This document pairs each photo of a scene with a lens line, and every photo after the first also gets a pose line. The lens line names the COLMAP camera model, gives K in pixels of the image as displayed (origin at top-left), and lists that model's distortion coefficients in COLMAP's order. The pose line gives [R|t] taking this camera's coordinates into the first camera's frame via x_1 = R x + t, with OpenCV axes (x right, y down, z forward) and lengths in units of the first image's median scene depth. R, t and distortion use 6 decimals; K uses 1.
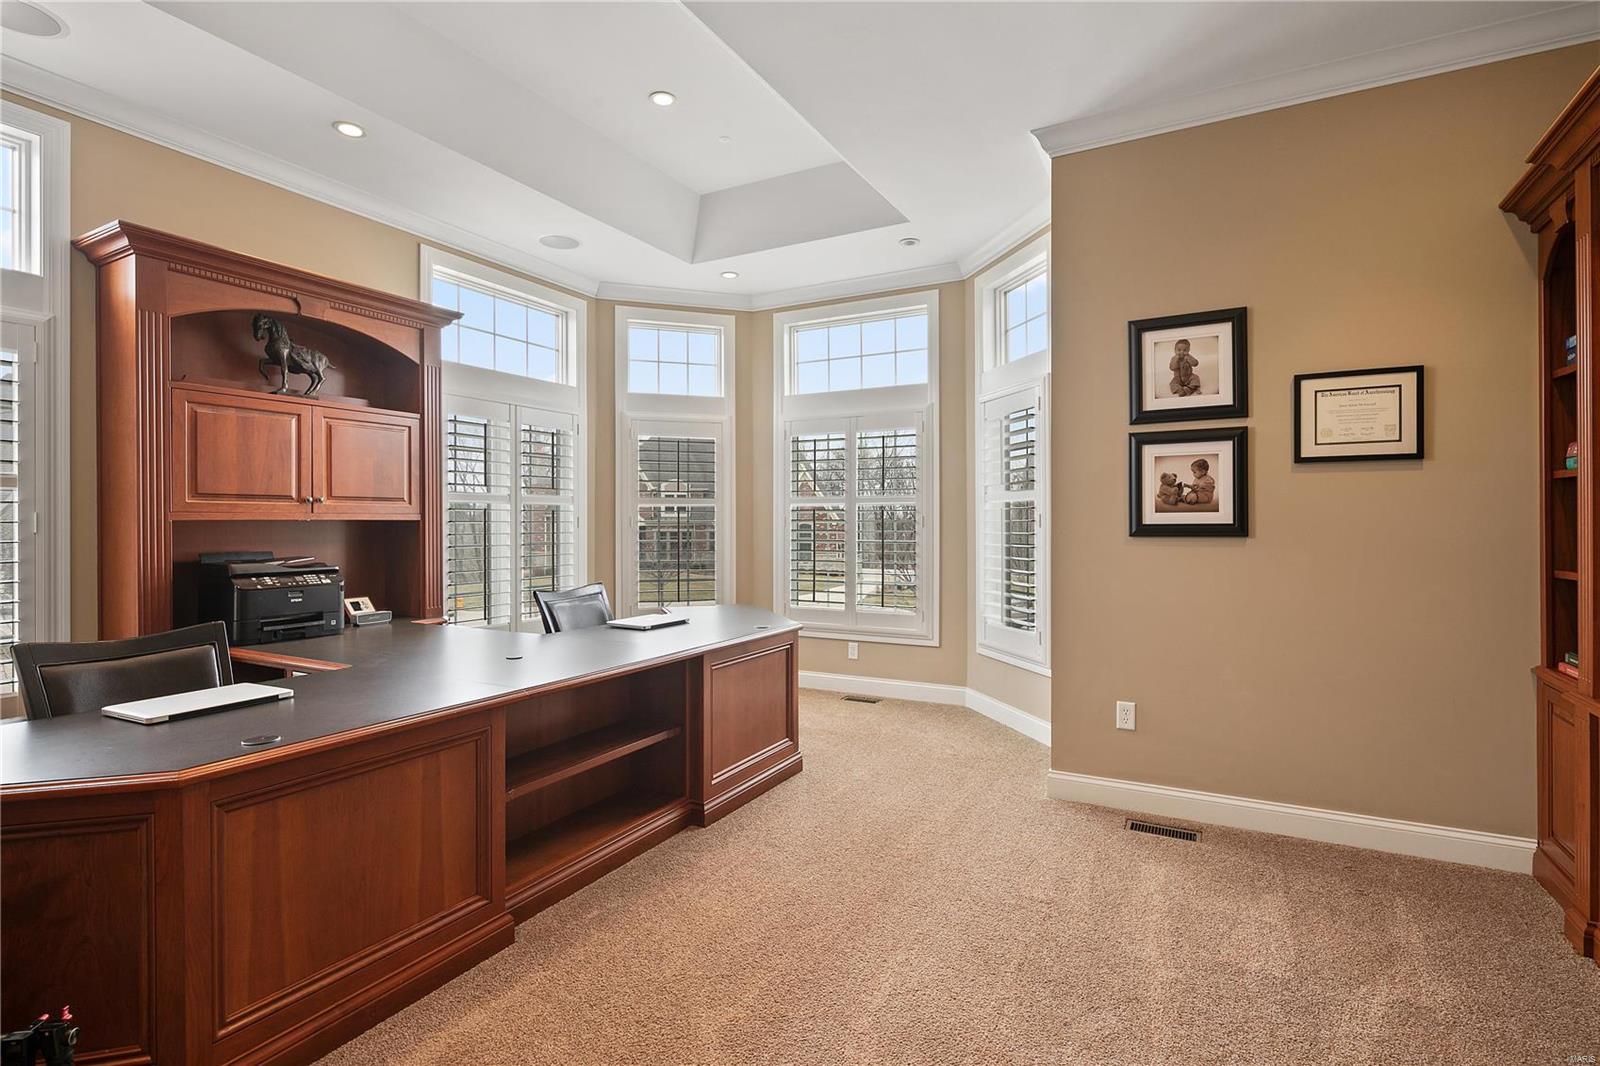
lens RADIAL K [[777.7, 0, 809.1], [0, 777.7, 523.7], [0, 0, 1]] dist [0.003703, -0.002655]
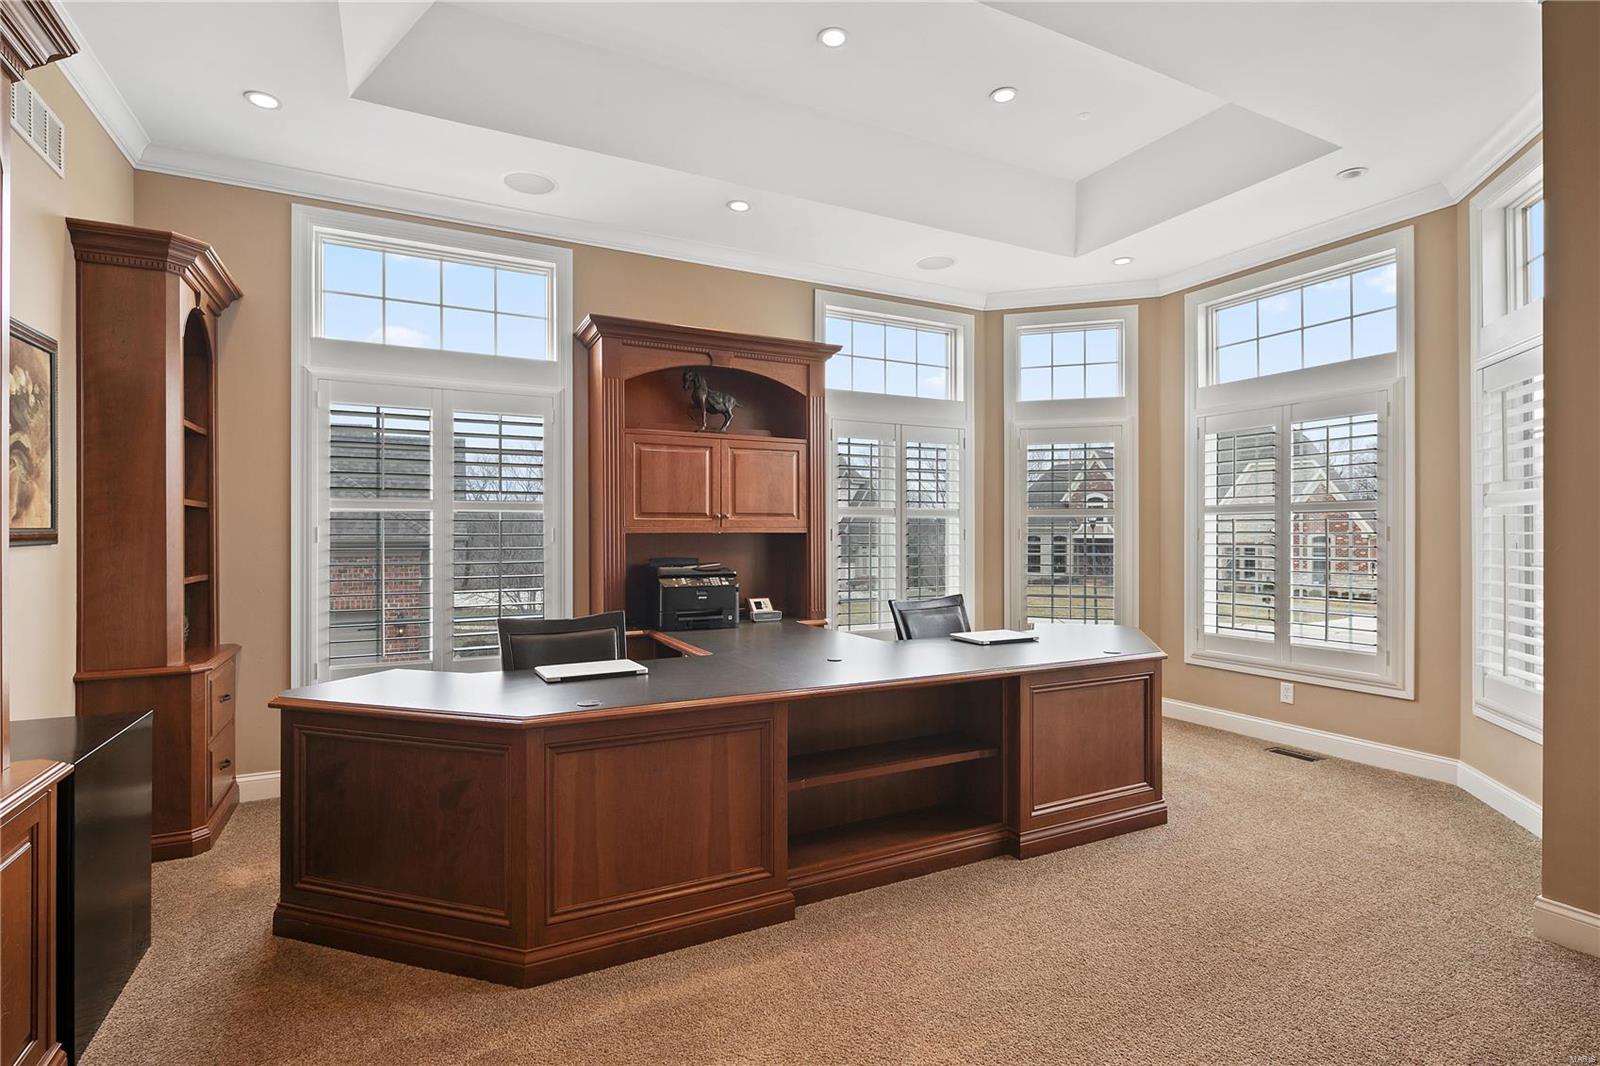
lens RADIAL K [[777.7, 0, 803.5], [0, 777.7, 536.8], [0, 0, 1]] dist [0.003703, -0.002655]
pose [[0.824792, 0.001020, -0.565436, 0.151464], [-0.000944, 0.999999, 0.000427, 0.000716], [0.565436, 0.000182, 0.824792, 0.065552]]
